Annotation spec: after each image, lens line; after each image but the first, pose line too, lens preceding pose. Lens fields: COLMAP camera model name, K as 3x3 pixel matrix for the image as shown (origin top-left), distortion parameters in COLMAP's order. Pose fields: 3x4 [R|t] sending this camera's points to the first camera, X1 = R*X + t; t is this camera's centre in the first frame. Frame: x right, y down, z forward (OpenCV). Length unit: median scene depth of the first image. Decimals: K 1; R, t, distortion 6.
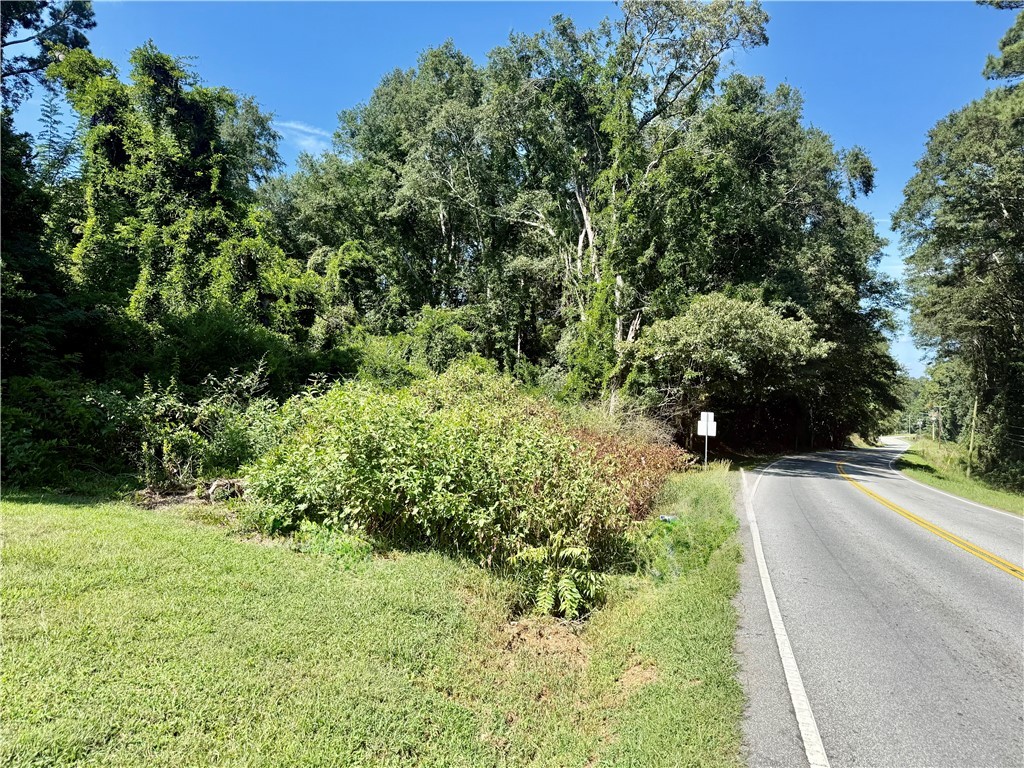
lens RADIAL K [[712.1, 0, 506.2], [0, 712.1, 386.9], [0, 0, 1]] dist [0.081918, -0.193241]
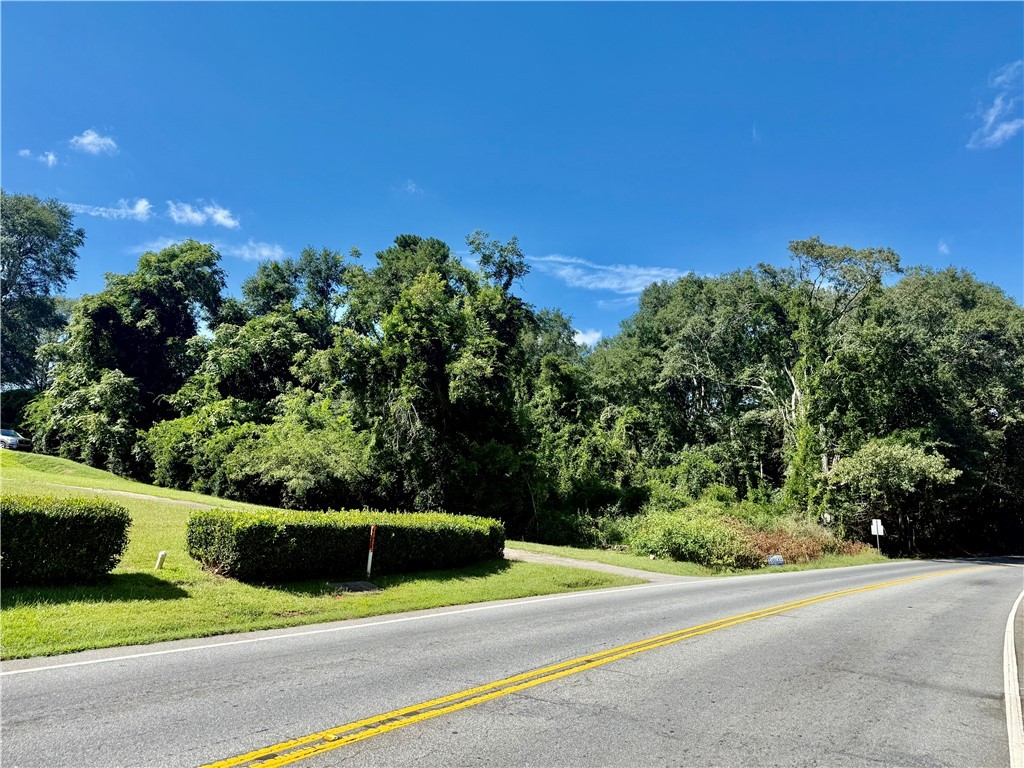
lens RADIAL K [[712.1, 0, 506.2], [0, 712.1, 386.9], [0, 0, 1]] dist [0.081918, -0.193241]
pose [[0.933857, -0.078242, -0.348984, 0.080324], [0.024559, 0.987502, -0.155680, -0.020795], [0.356804, 0.136812, 0.924107, -0.611269]]
